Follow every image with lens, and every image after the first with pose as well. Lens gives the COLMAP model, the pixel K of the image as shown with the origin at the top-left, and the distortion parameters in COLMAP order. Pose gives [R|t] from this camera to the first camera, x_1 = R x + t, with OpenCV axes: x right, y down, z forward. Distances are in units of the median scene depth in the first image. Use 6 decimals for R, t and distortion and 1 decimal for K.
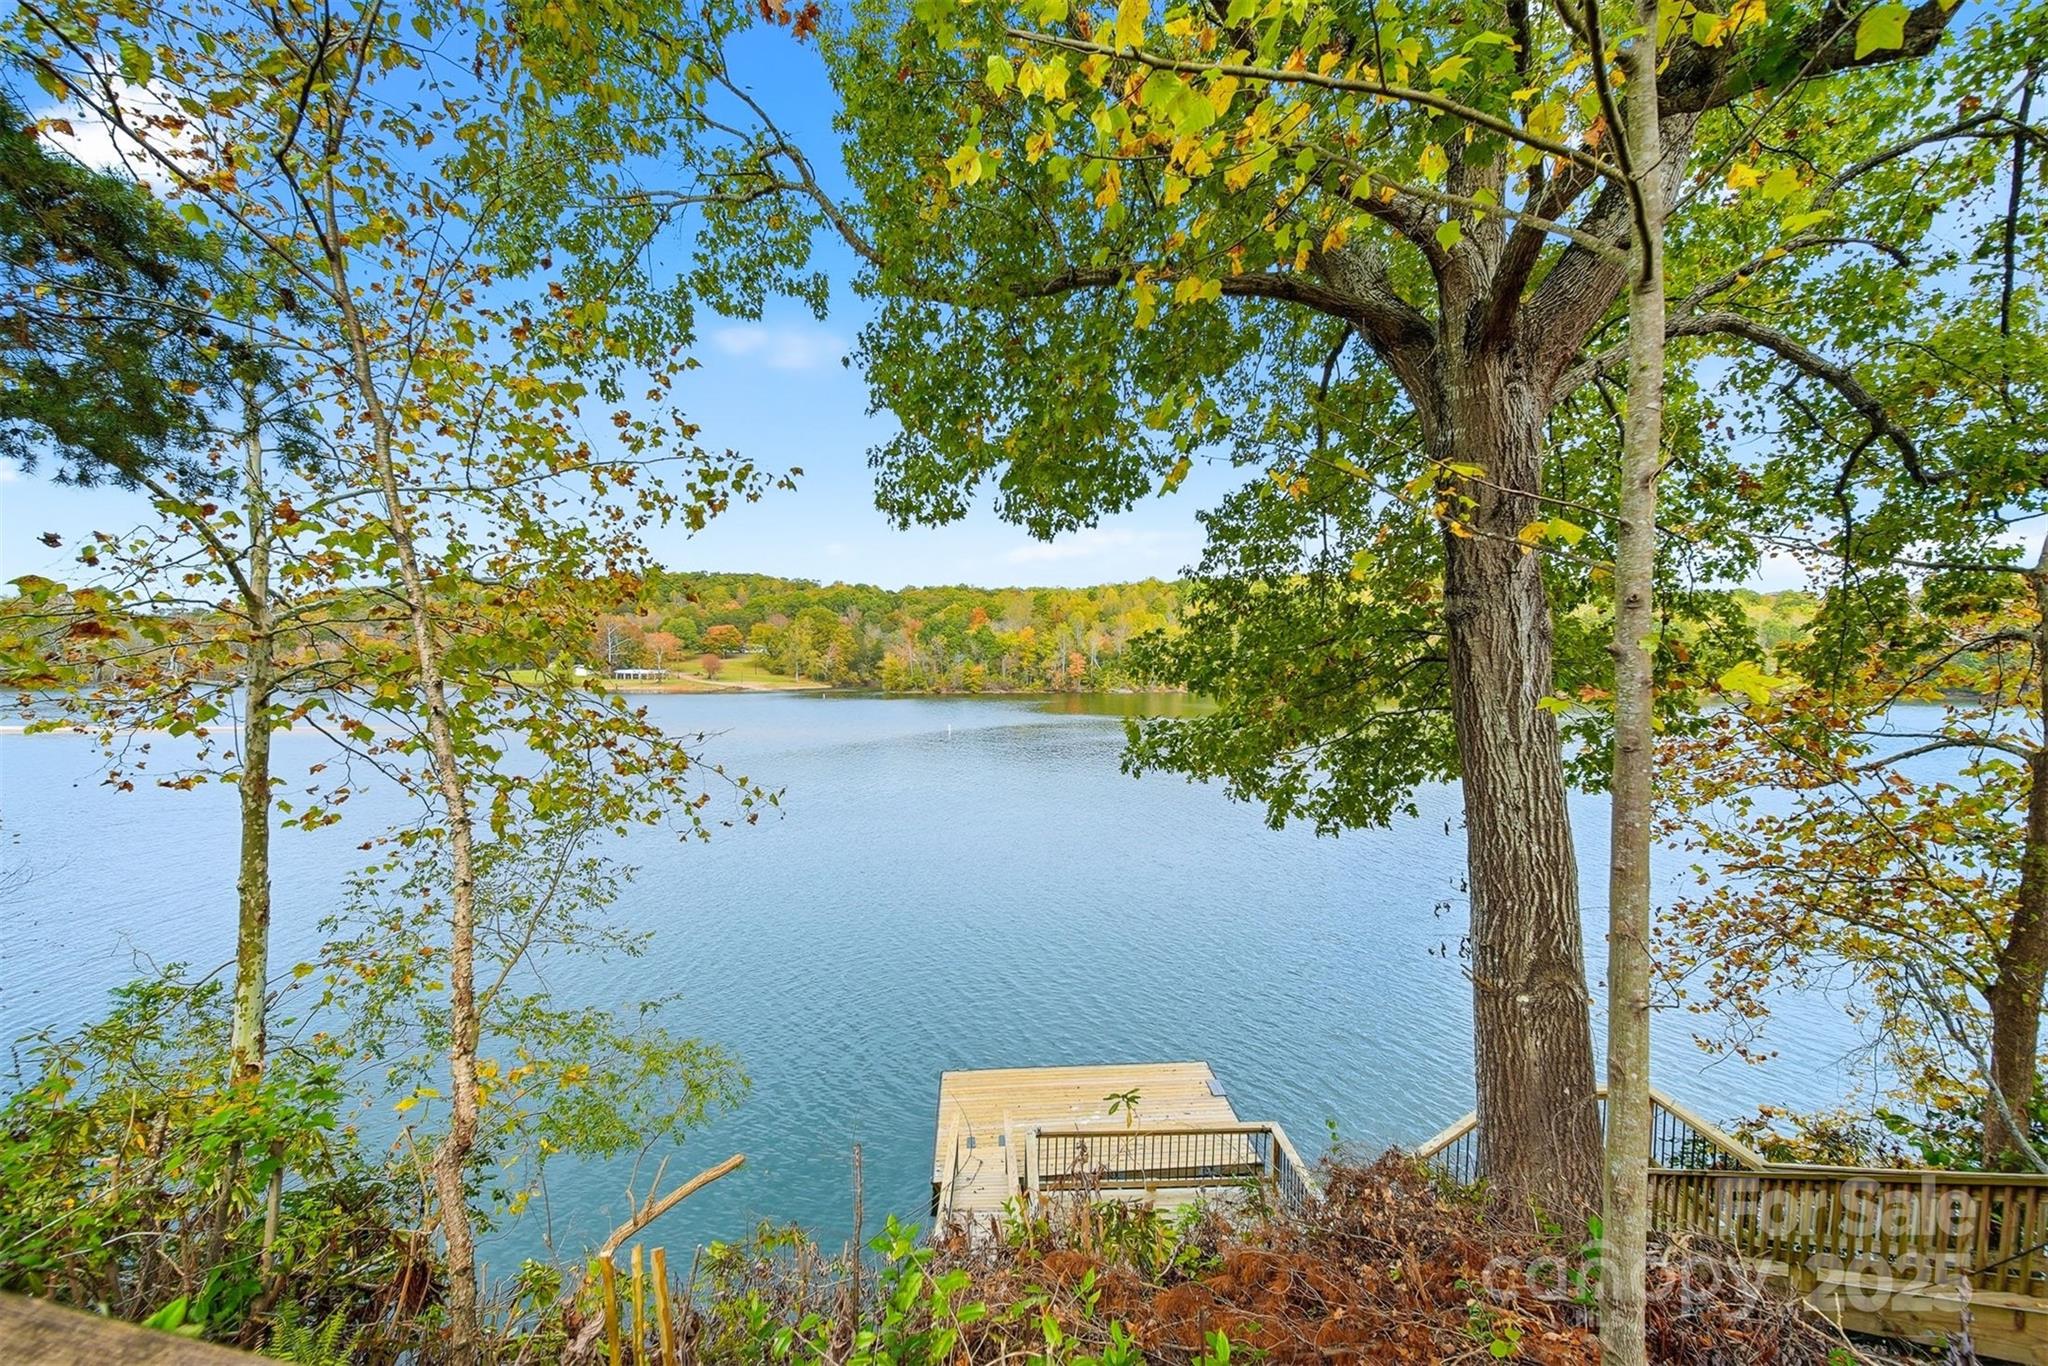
lens RADIAL K [[792.6, 0, 1025.5], [0, 792.6, 703.2], [0, 0, 1]] dist [-0.003057, -0.000352]
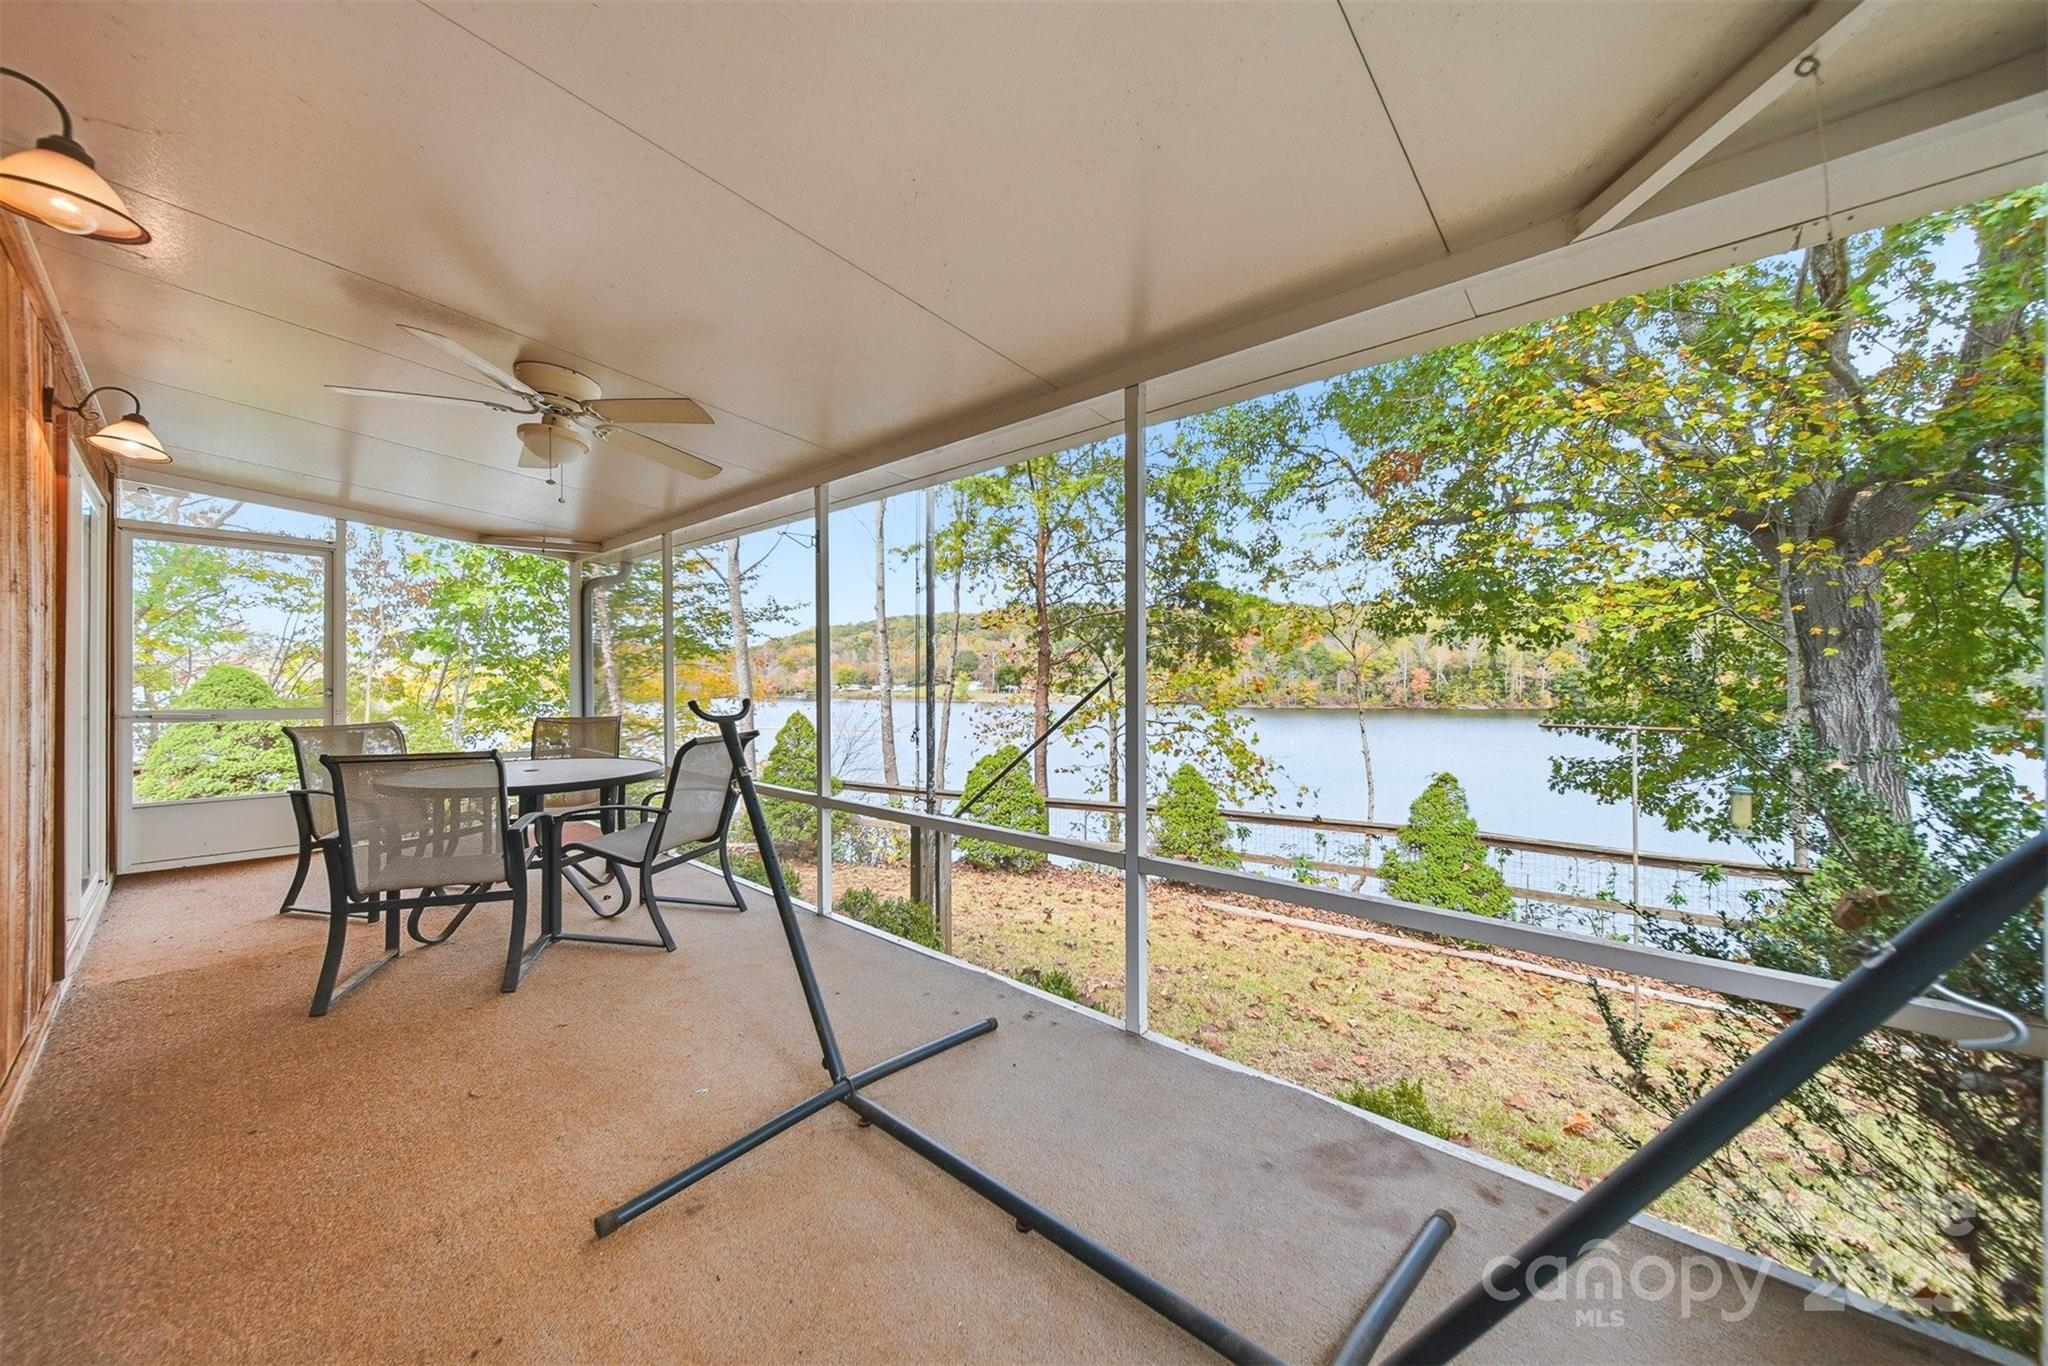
lens RADIAL K [[744.8, 0, 1022.2], [0, 744.8, 678.1], [0, 0, 1]] dist [-0.003611, -0.000411]
pose [[0.913001, -0.003601, -0.407941, -0.254014], [-0.016051, 0.998870, -0.044739, -0.057342], [0.407641, 0.047394, 0.911912, -0.863215]]
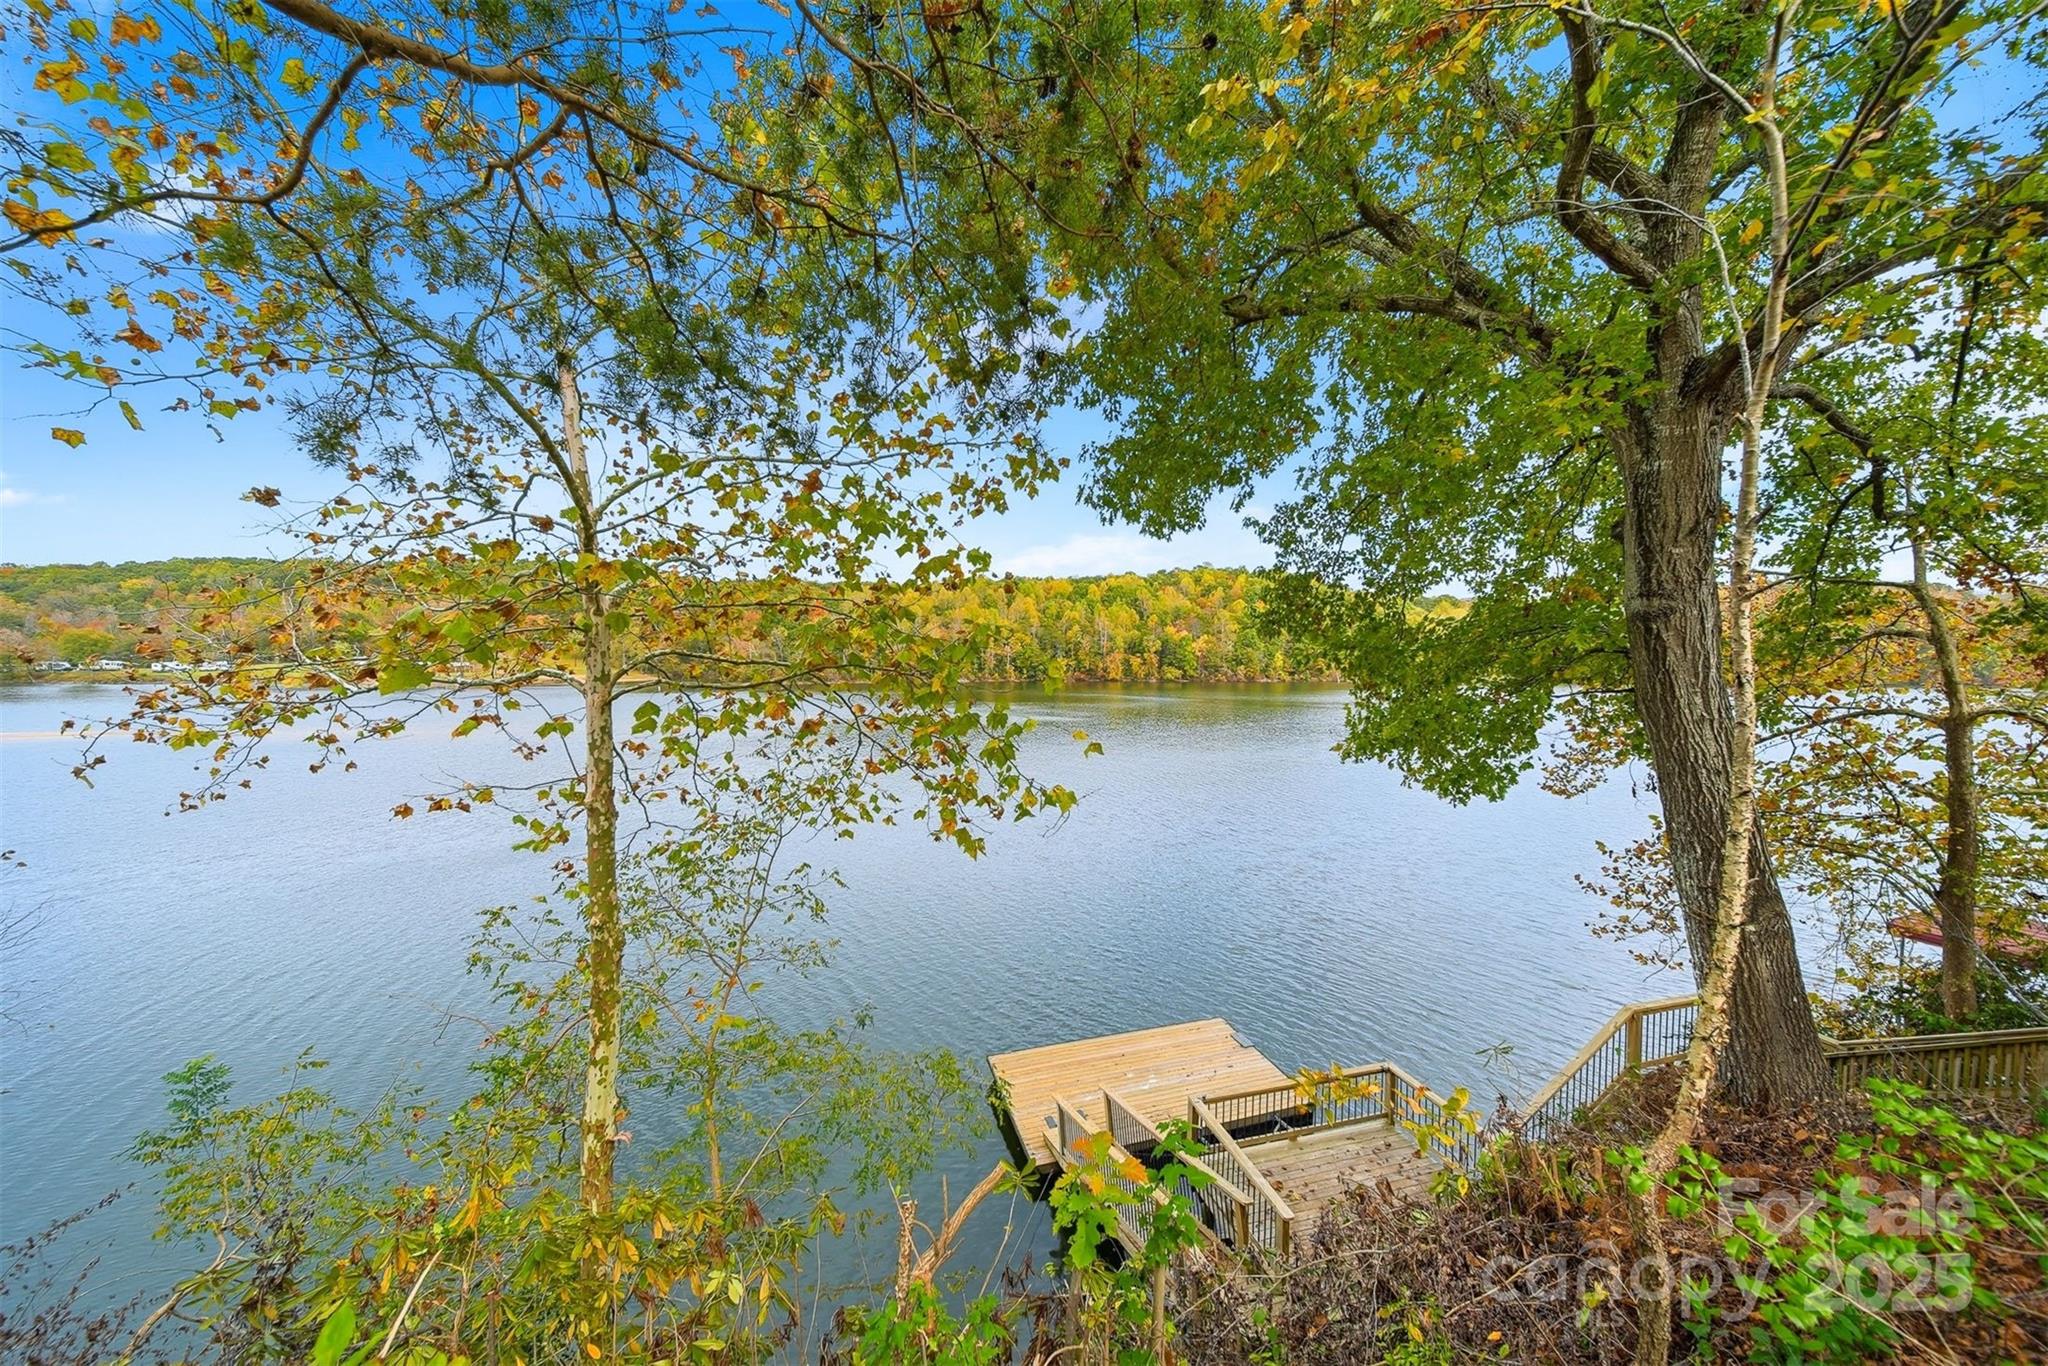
lens RADIAL K [[744.8, 0, 1022.2], [0, 744.8, 678.1], [0, 0, 1]] dist [-0.003611, -0.000411]
pose [[0.973869, -0.008279, 0.226961, -0.557050], [0.012796, 0.999748, -0.018439, -0.004220], [-0.226751, 0.020861, 0.973729, 0.102180]]
